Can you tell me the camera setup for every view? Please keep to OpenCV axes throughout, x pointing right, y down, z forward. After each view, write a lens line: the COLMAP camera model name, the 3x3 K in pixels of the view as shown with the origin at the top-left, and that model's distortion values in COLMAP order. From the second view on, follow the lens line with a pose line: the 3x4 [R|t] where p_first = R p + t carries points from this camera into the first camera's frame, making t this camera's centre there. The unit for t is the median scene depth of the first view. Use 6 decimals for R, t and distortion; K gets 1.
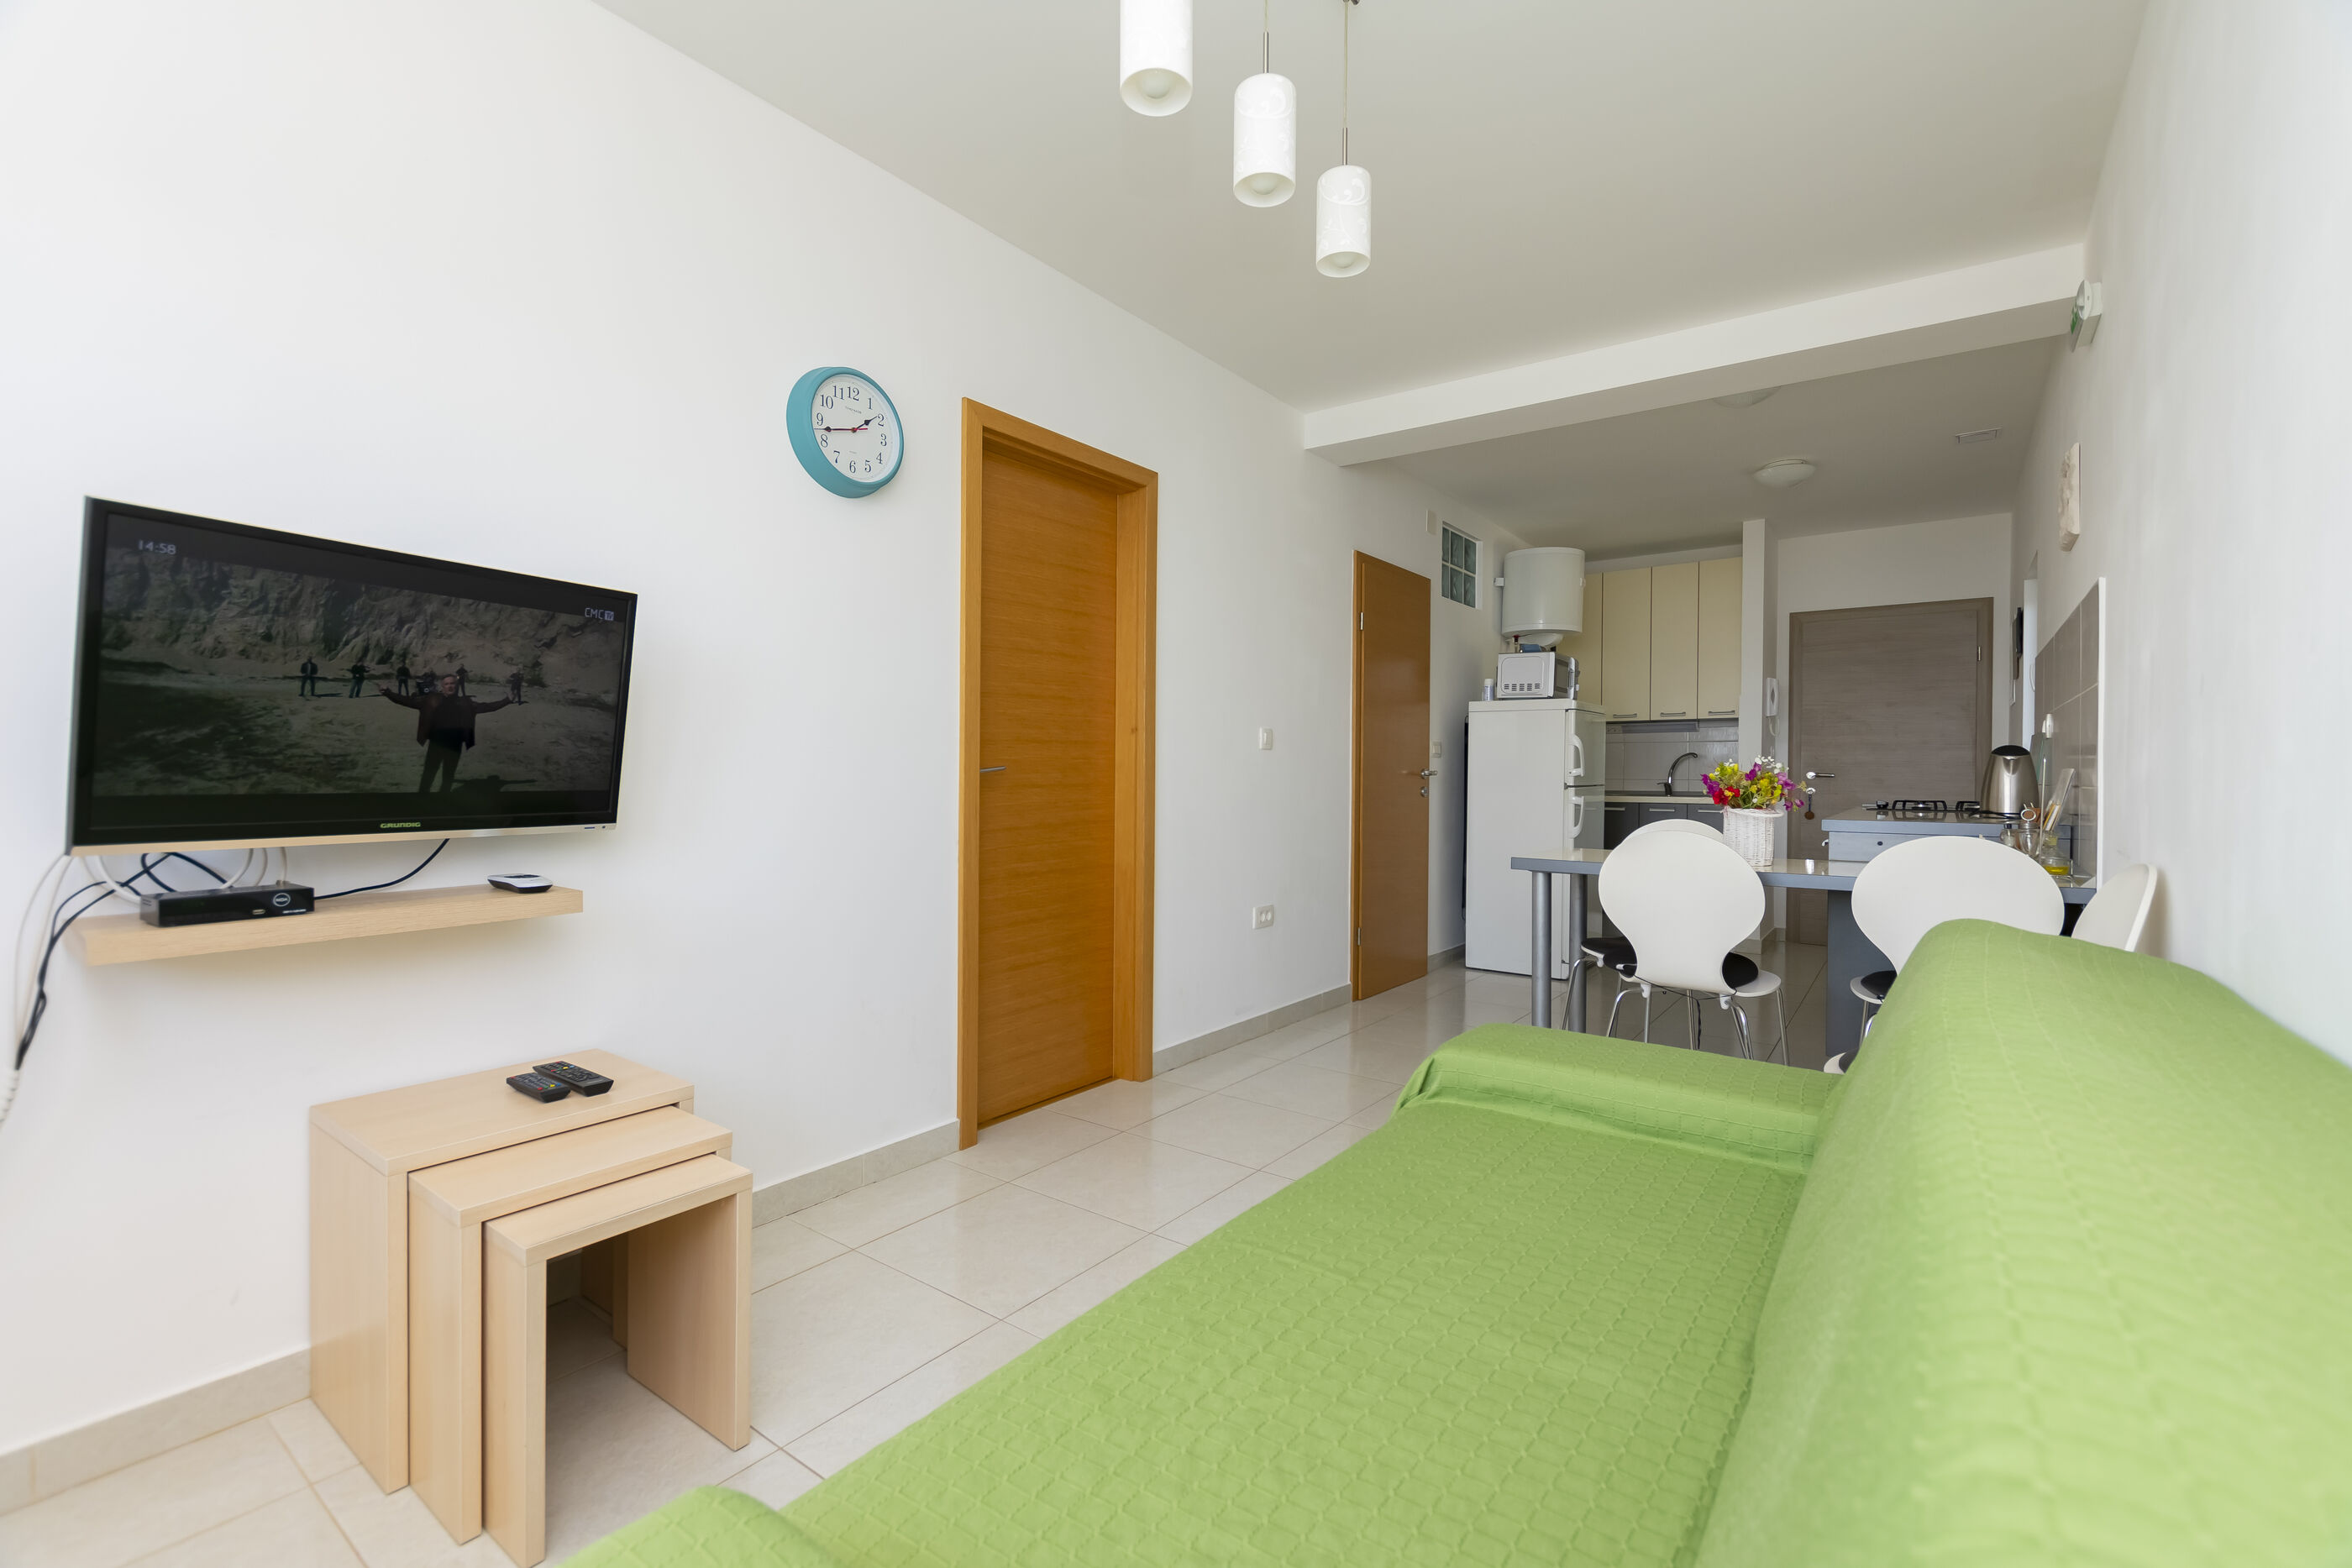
lens RADIAL K [[1015.9, 0, 1183.4], [0, 1015.9, 775.3], [0, 0, 1]] dist [0.001558, 0.000127]
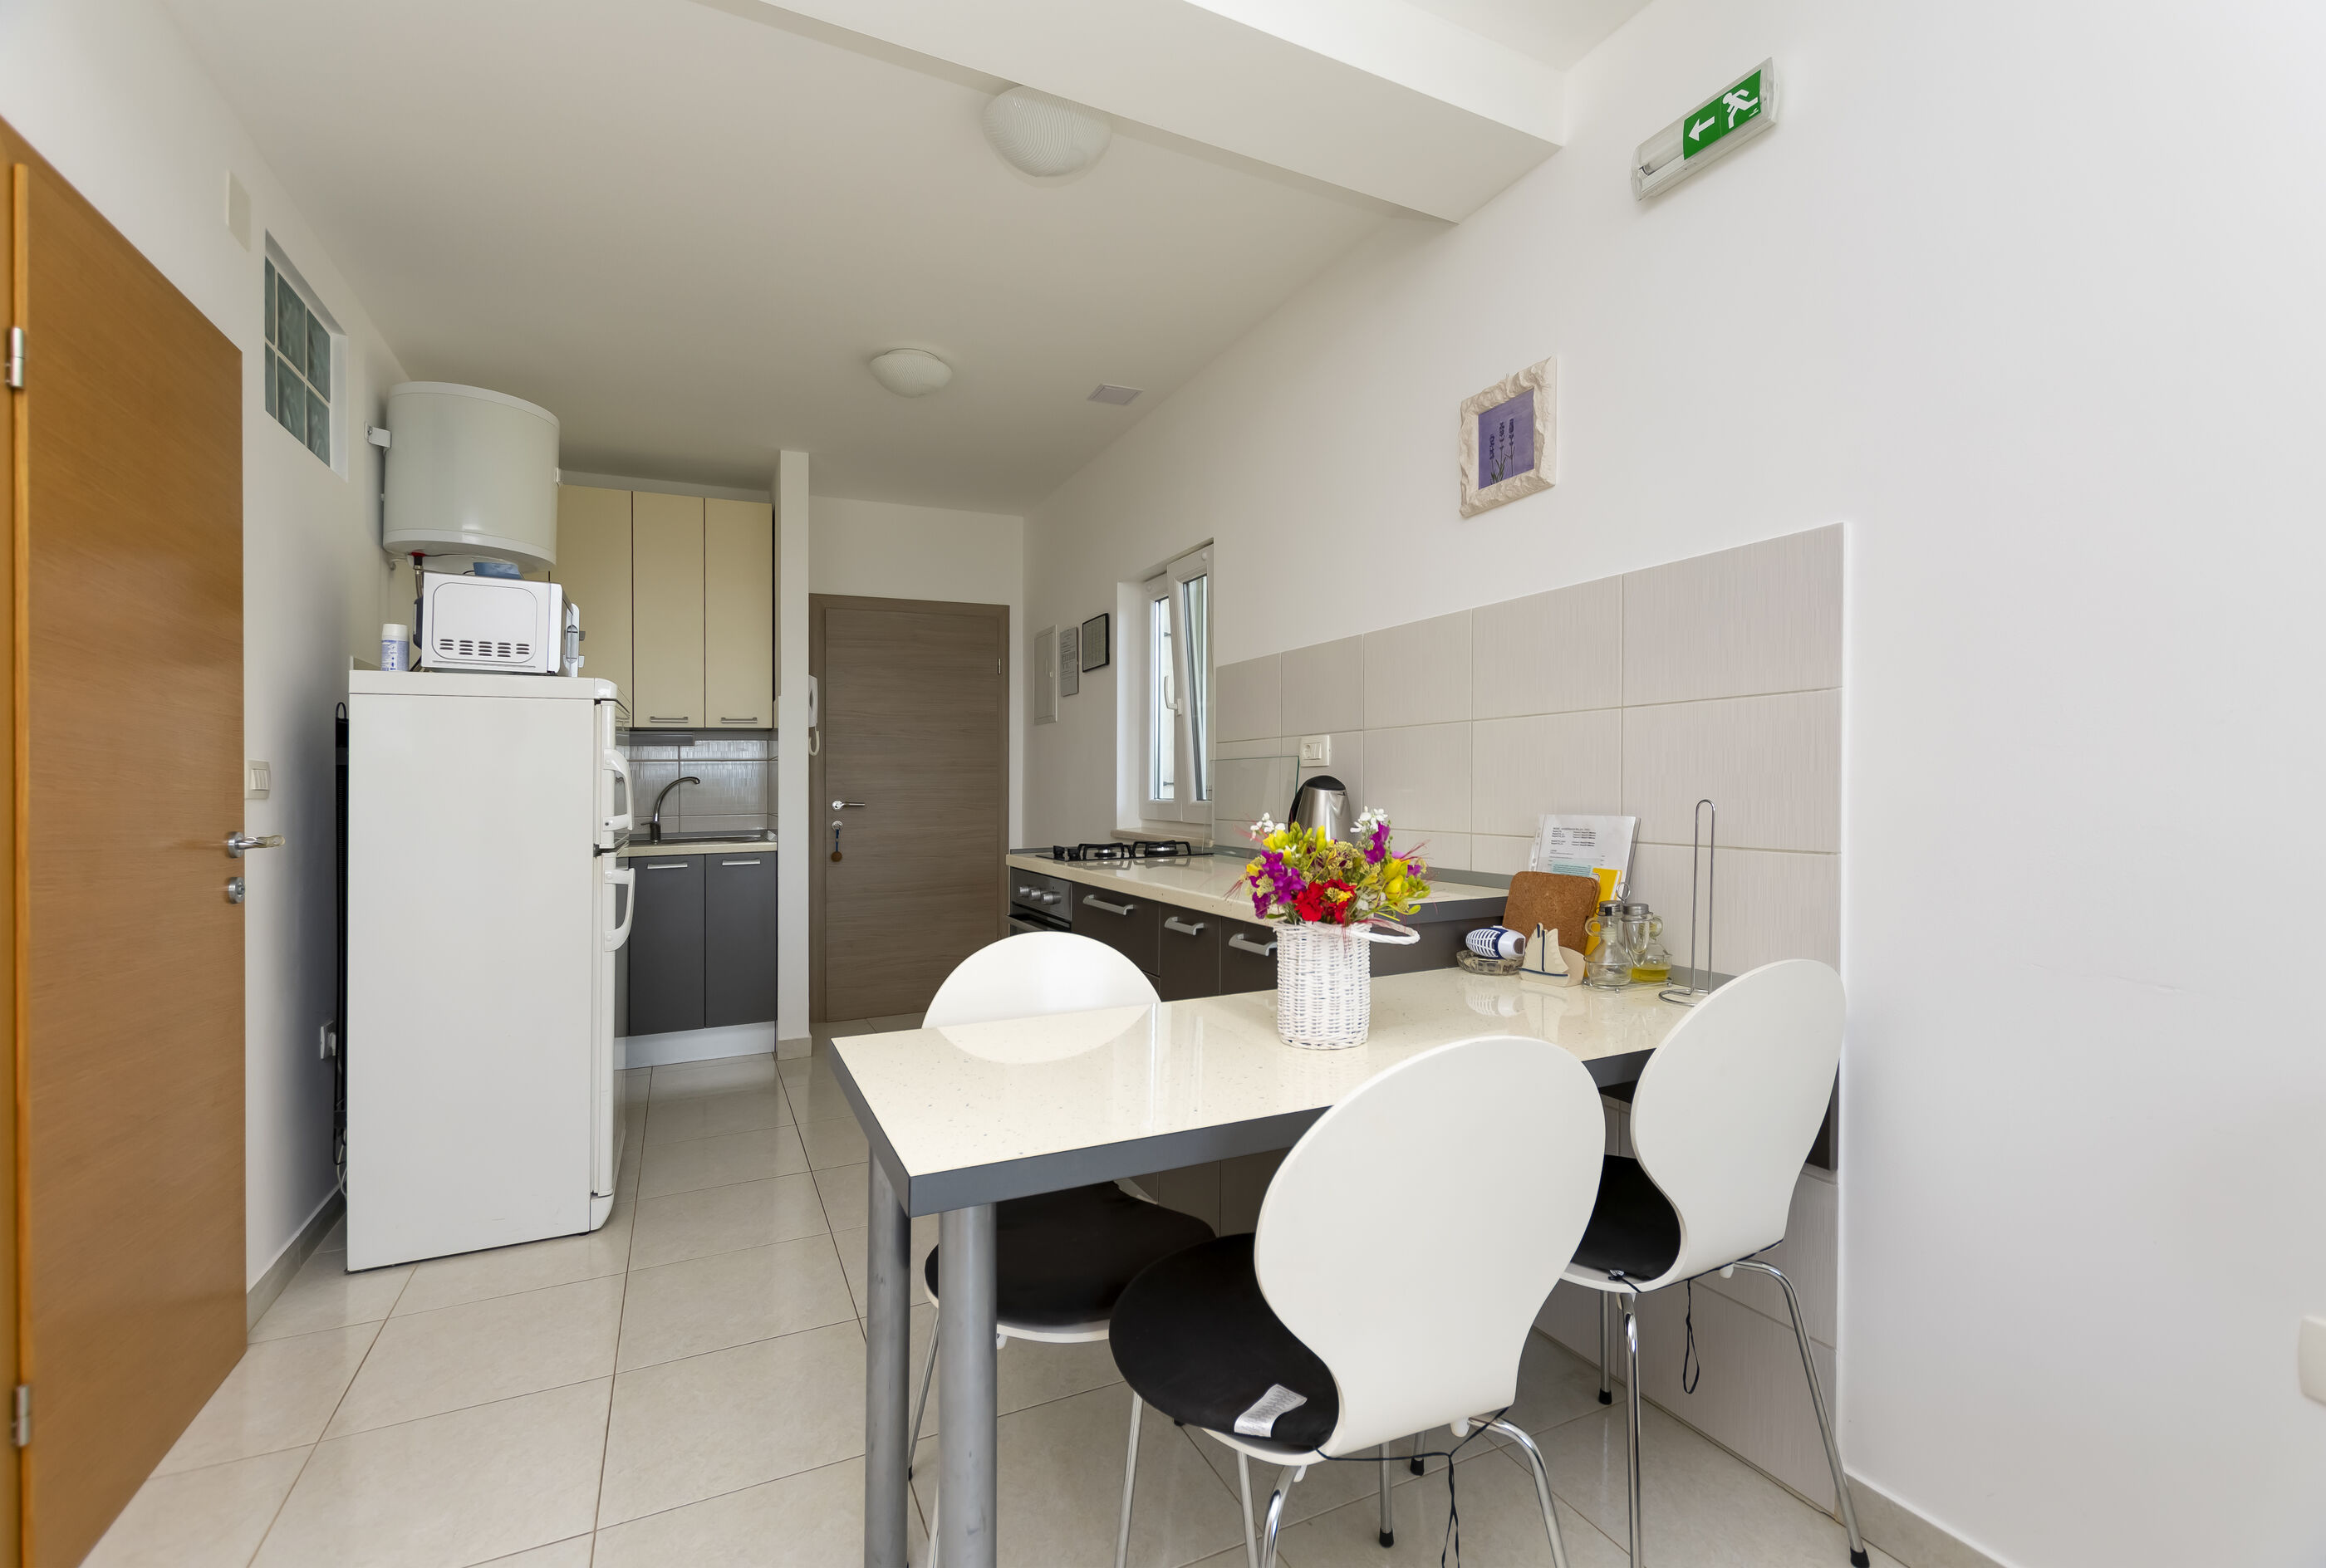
lens RADIAL K [[1012.2, 0, 1174.3], [0, 1012.2, 775.4], [0, 0, 1]] dist [-0.005171, -0.000653]
pose [[0.456918, -0.007100, 0.889481, 0.055394], [0.018110, 0.999835, -0.001322, -0.019802], [-0.889325, 0.016713, 0.456971, 0.481925]]
